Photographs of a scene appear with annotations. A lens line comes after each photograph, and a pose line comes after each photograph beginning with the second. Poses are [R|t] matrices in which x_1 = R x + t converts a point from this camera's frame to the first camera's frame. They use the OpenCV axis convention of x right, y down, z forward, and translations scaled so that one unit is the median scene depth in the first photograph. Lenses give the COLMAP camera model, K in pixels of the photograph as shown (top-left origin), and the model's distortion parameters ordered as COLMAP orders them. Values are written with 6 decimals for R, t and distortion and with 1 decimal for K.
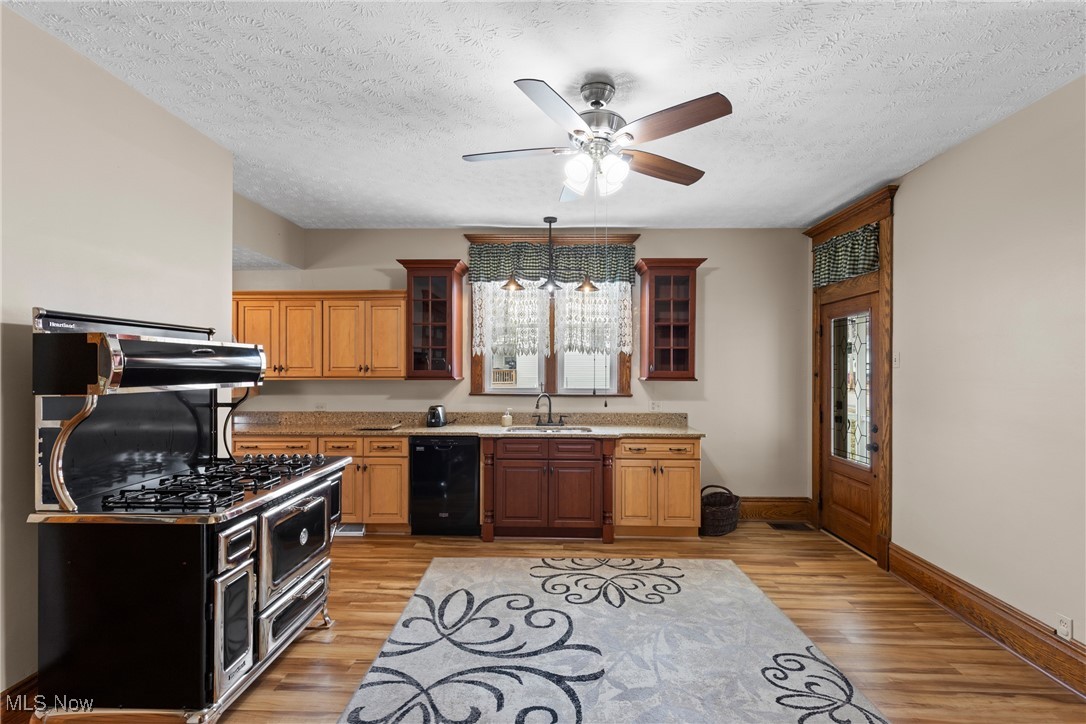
lens RADIAL K [[501.8, 0, 541.4], [0, 501.8, 372.9], [0, 0, 1]] dist [0.003116, -0.000130]
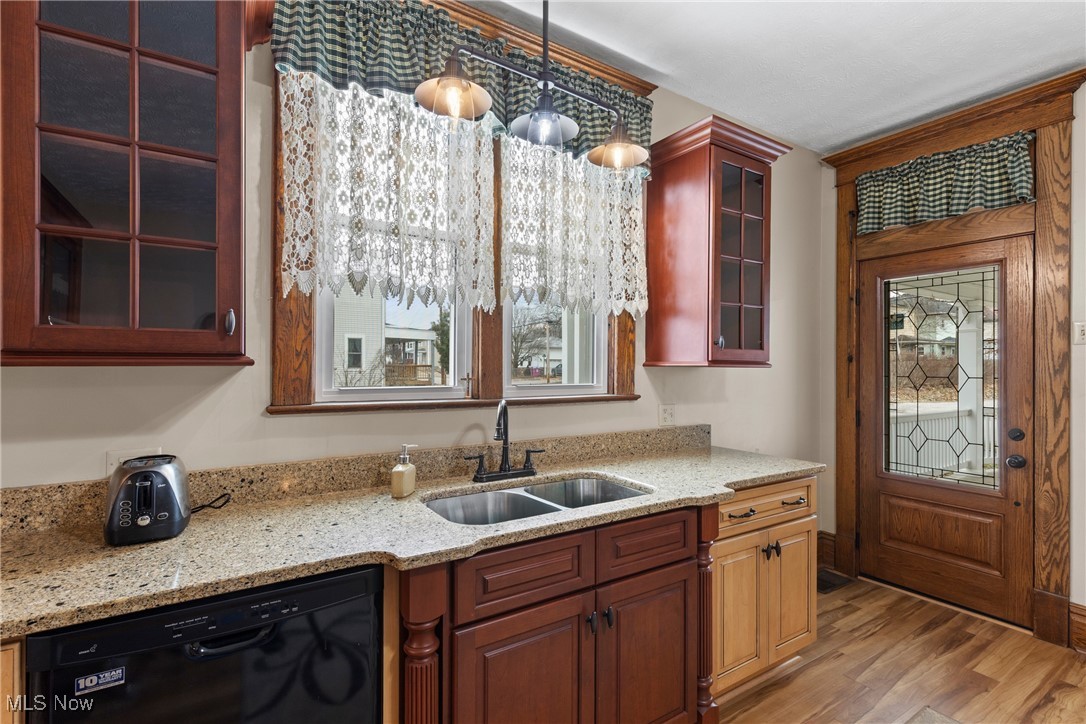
lens RADIAL K [[488.8, 0, 553.3], [0, 488.8, 365.3], [0, 0, 1]] dist [0.000925, -0.000082]
pose [[0.809006, 0.003014, 0.587793, -0.250982], [0.002616, 0.999958, -0.008727, 0.022411], [-0.587795, 0.008598, 0.808964, 0.870426]]
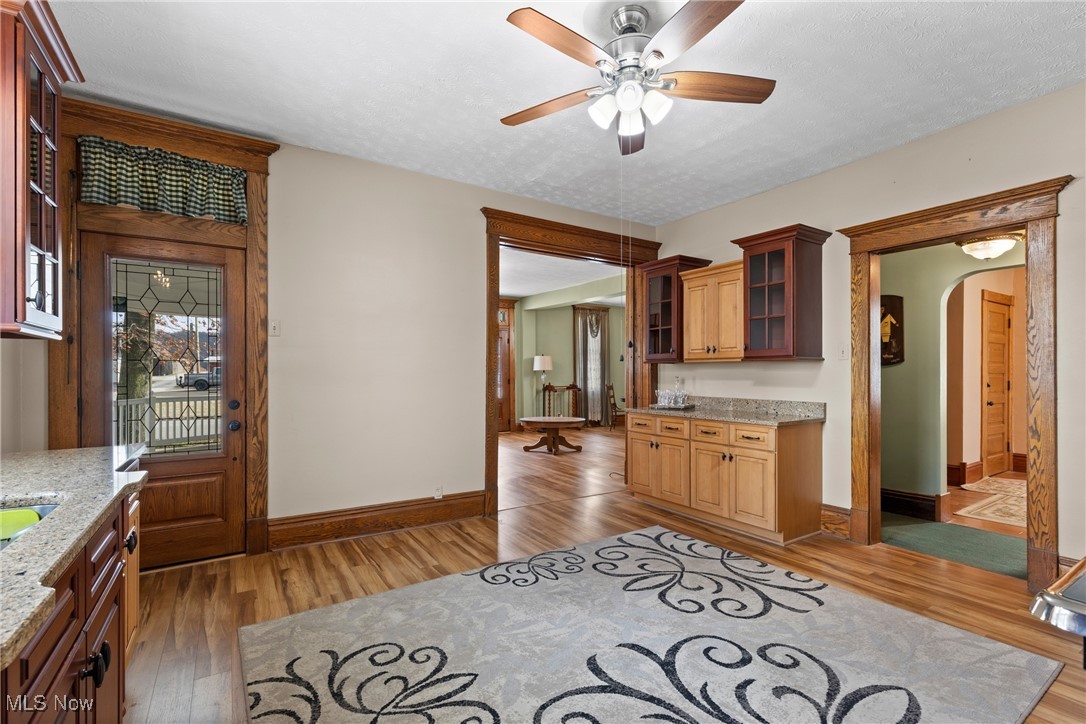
lens RADIAL K [[501.8, 0, 541.4], [0, 501.8, 372.9], [0, 0, 1]] dist [0.003116, -0.000130]
pose [[-0.578374, -0.004534, 0.815759, -0.372187], [0.008670, 0.999894, 0.011705, 0.053509], [-0.815726, 0.013842, -0.578273, 1.119543]]
